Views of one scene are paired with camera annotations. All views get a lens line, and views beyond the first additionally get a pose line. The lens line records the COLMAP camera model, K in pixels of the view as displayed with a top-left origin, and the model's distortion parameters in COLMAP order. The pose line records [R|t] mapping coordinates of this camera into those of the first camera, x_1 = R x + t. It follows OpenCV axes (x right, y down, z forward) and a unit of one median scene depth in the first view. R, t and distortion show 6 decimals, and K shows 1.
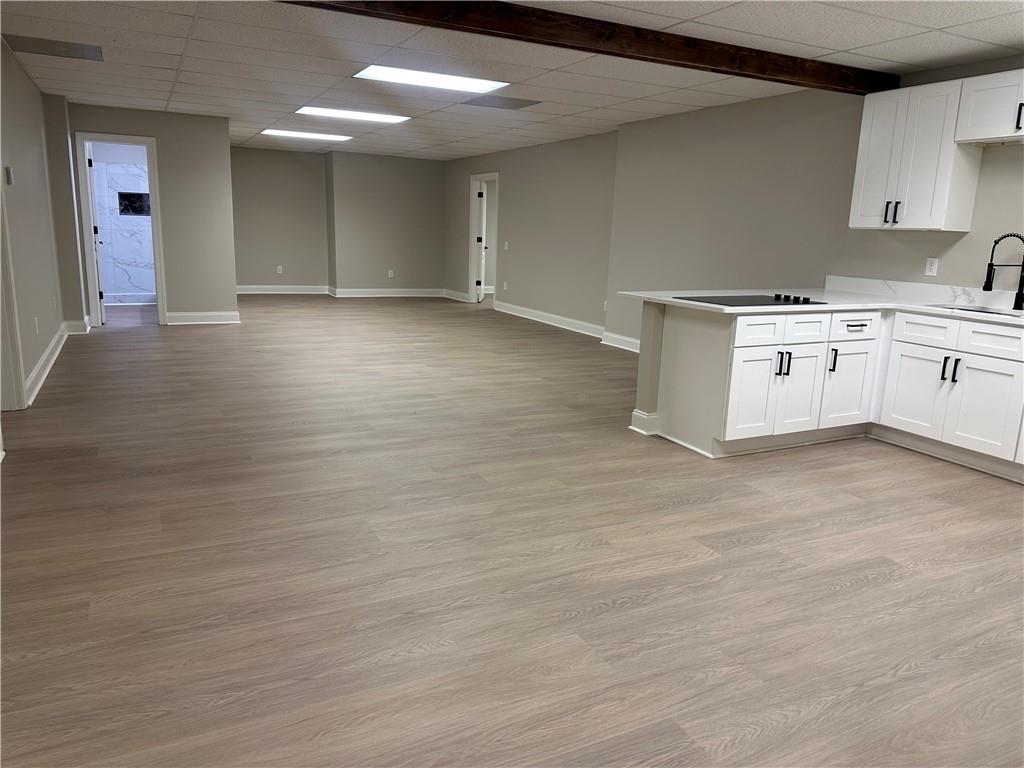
lens RADIAL K [[722.9, 0, 512.0], [0, 722.9, 384.0], [0, 0, 1]] dist [0.102292, -0.143317]
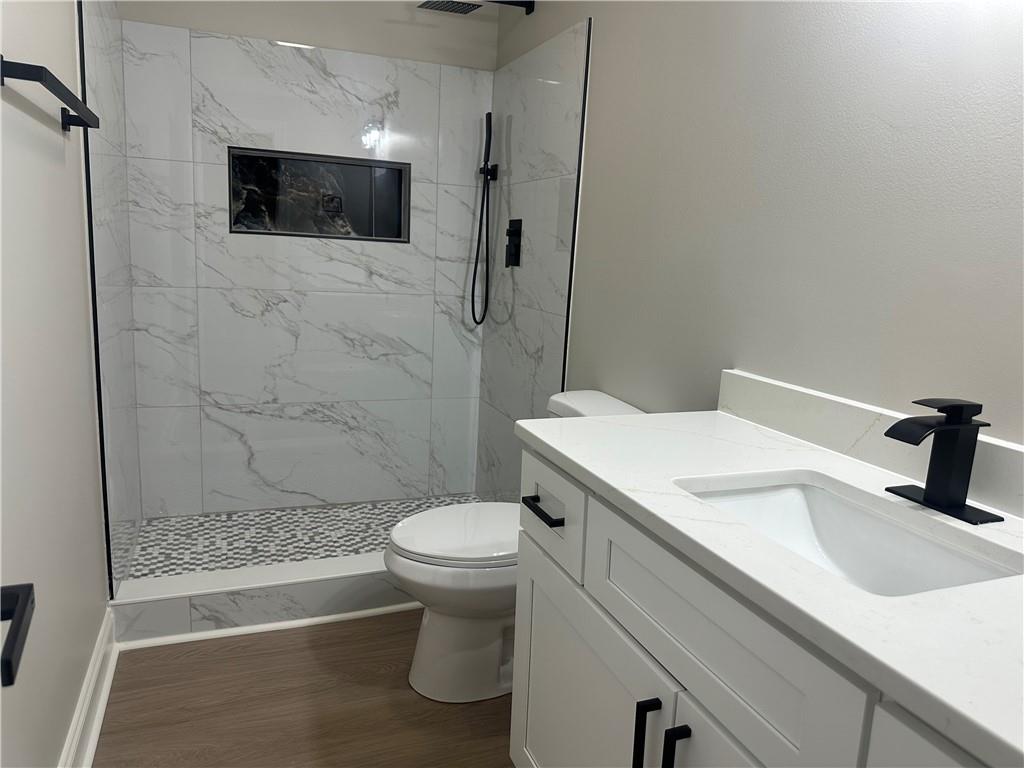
lens RADIAL K [[724.8, 0, 512.0], [0, 724.8, 384.0], [0, 0, 1]] dist [0.137279, -0.192813]
pose [[0.994048, 0.028706, -0.105095, -0.401388], [-0.031894, 0.999077, -0.028786, -0.170918], [0.104171, 0.031967, 0.994046, 0.746684]]
